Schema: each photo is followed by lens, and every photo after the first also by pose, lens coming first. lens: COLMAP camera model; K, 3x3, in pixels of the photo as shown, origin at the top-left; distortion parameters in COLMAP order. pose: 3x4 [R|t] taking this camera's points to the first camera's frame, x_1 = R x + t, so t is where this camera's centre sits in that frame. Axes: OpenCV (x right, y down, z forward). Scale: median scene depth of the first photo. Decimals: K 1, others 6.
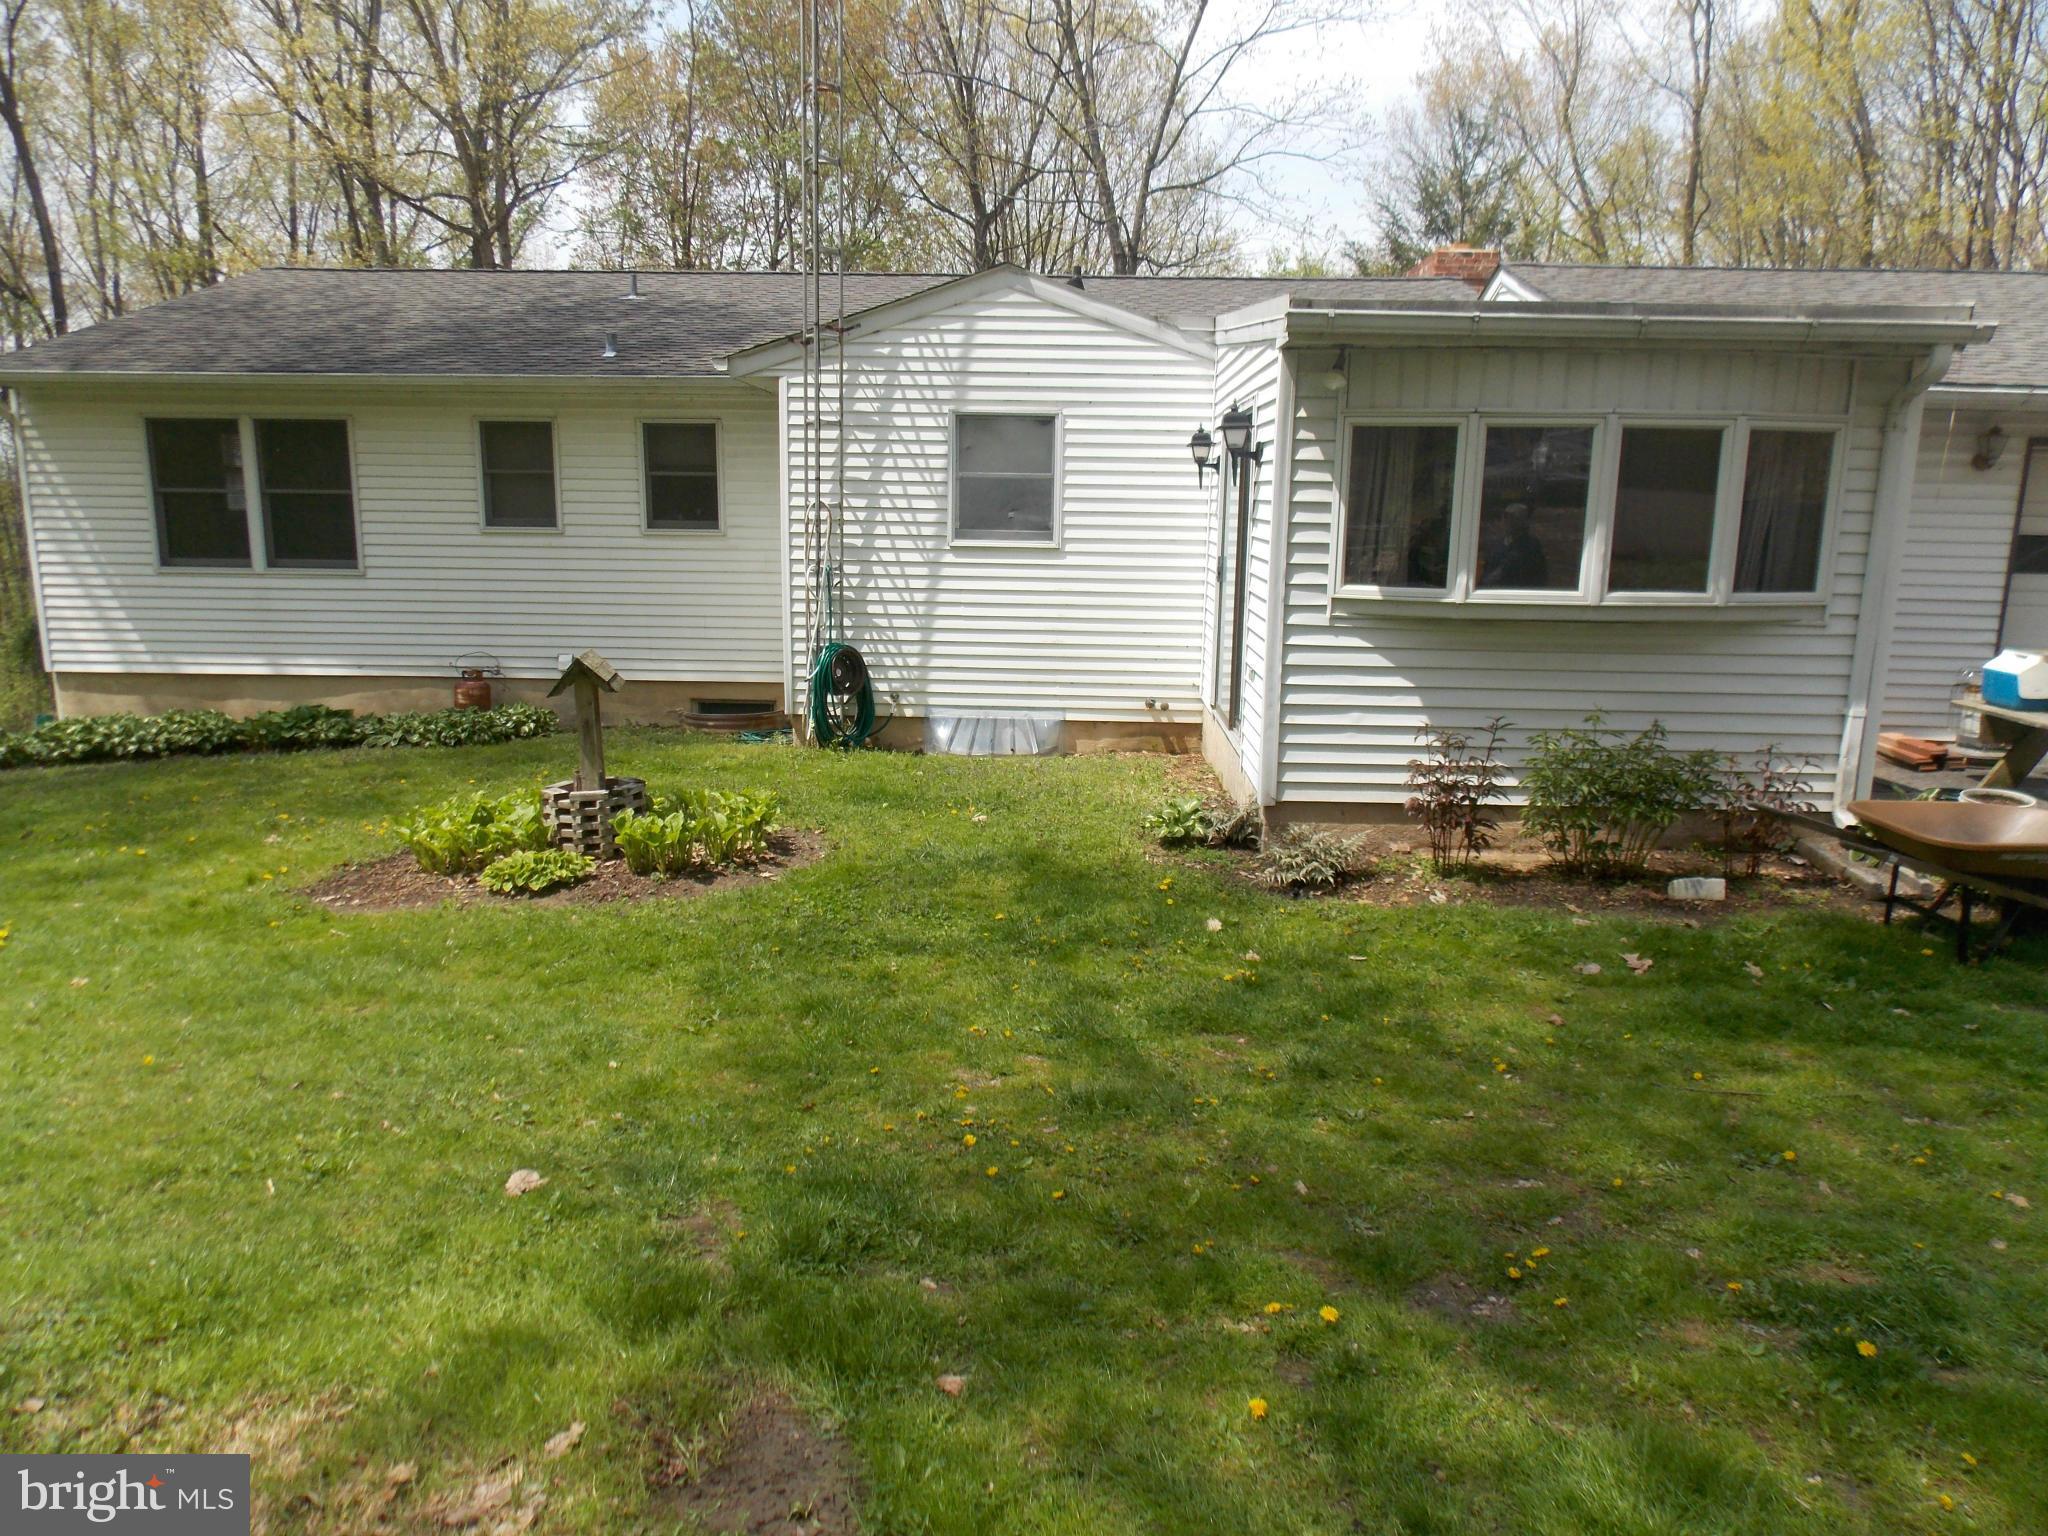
lens RADIAL K [[1330.2, 0, 1024.8], [0, 1330.2, 733.6], [0, 0, 1]] dist [-0.007605, 0.000556]
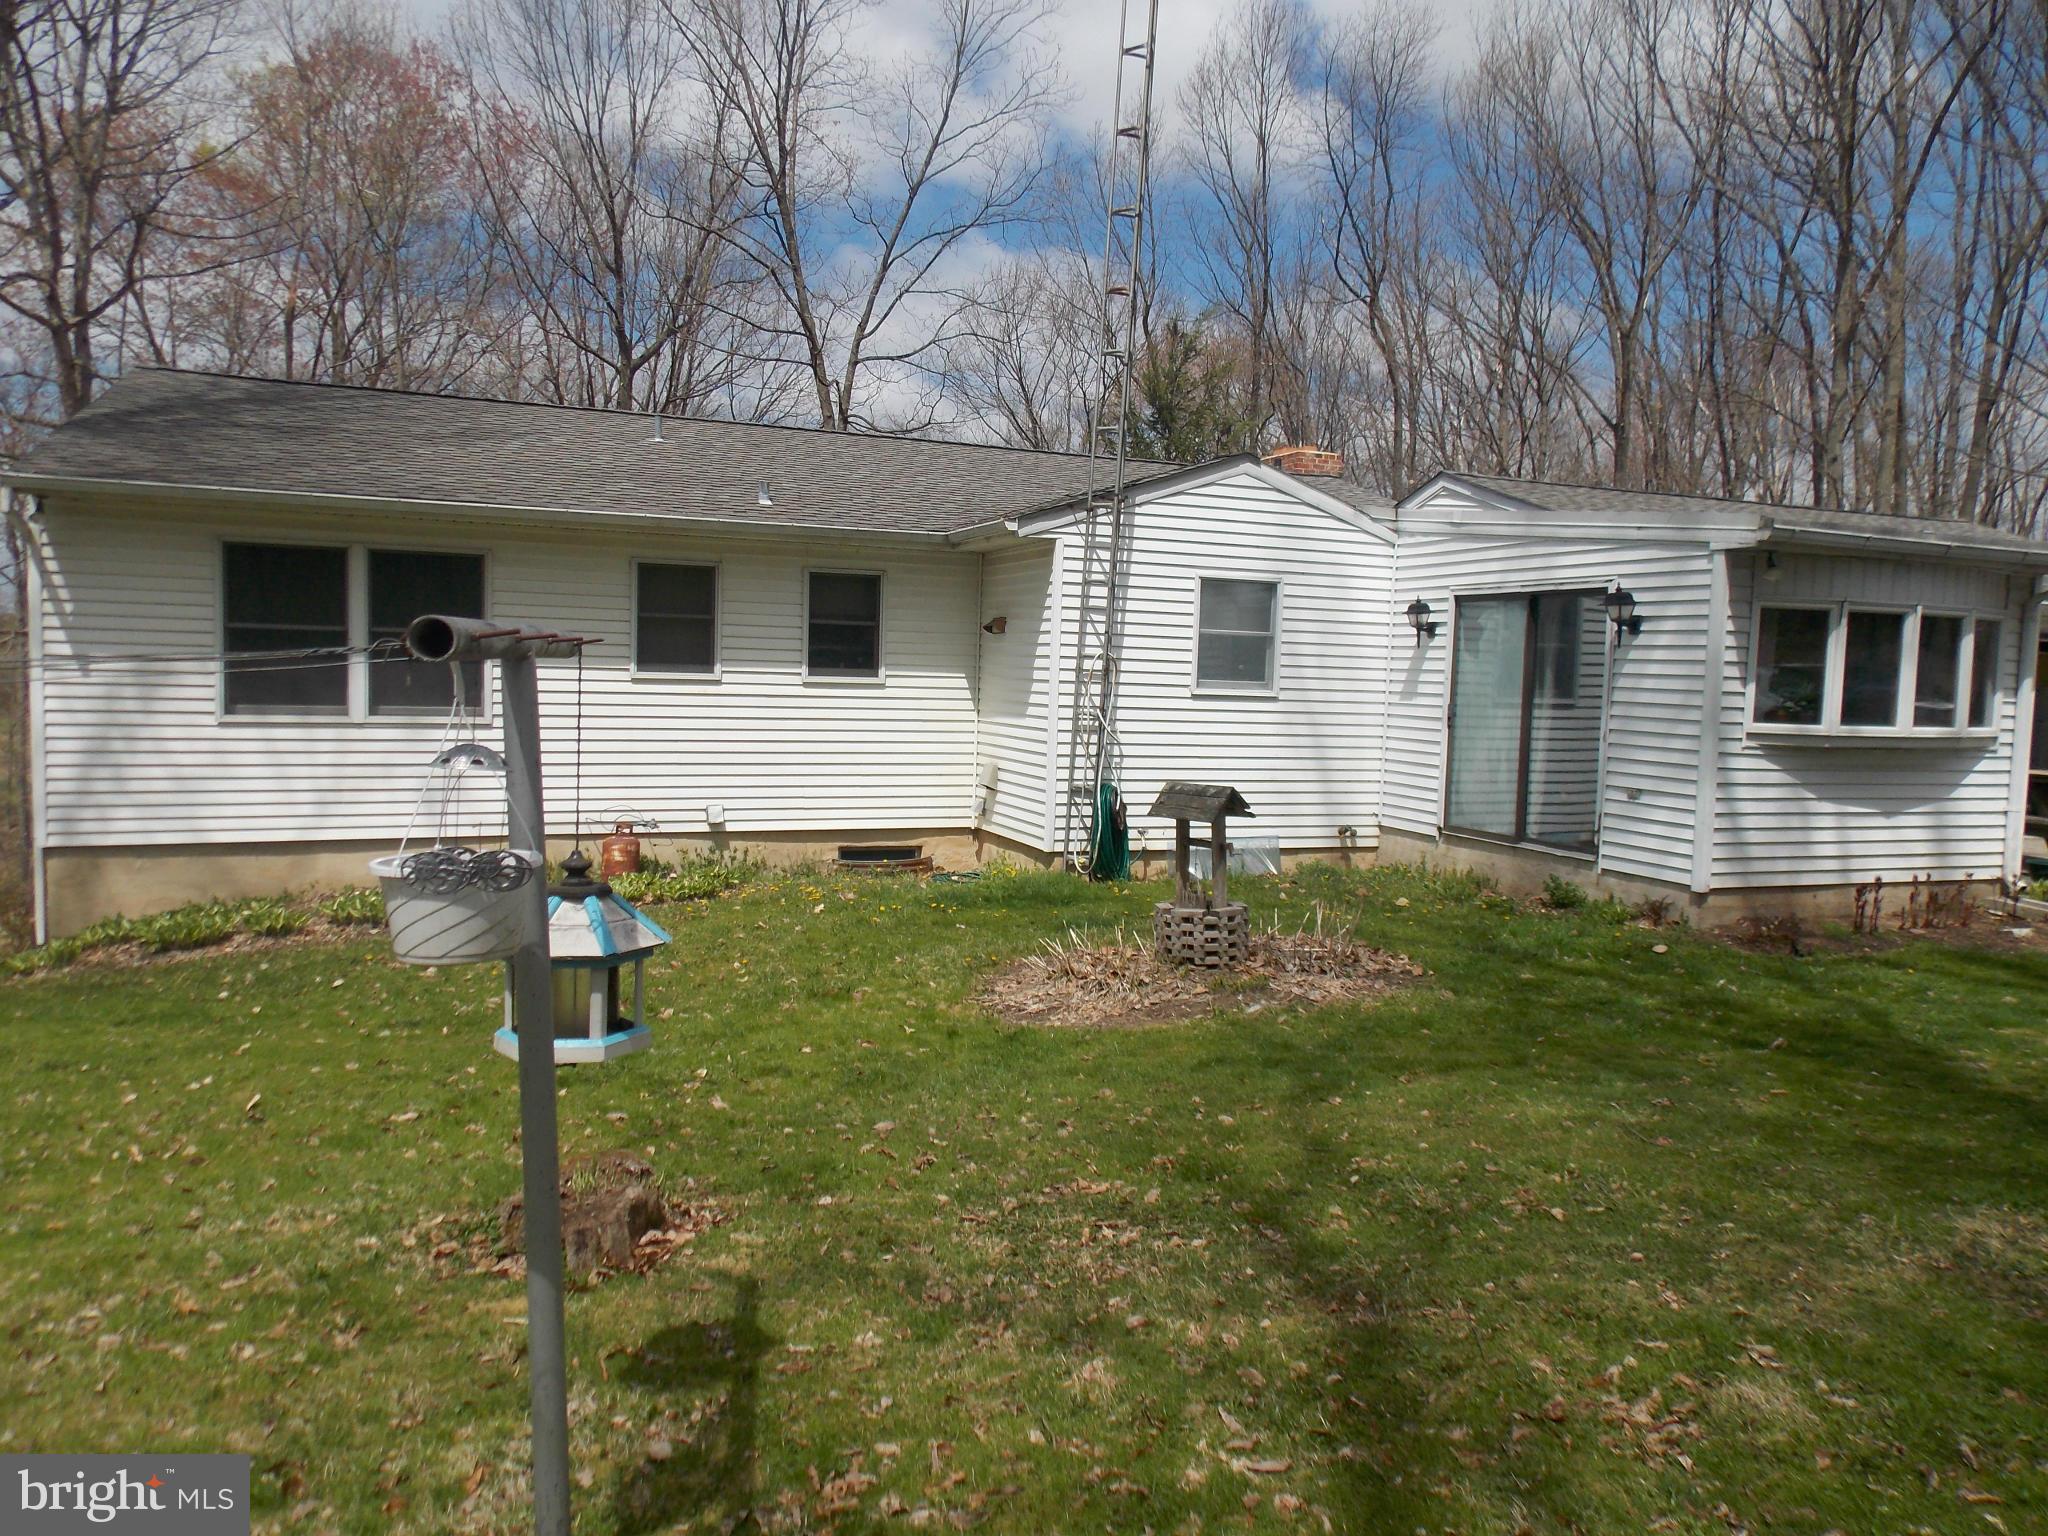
lens RADIAL K [[1361.4, 0, 1024.0], [0, 1361.4, 768.0], [0, 0, 1]] dist [-0.002871, 0.000460]
pose [[0.923011, -0.016118, 0.384435, -0.635916], [0.050997, 0.995432, -0.080706, 0.004946], [-0.381379, 0.094098, 0.919617, 0.012476]]
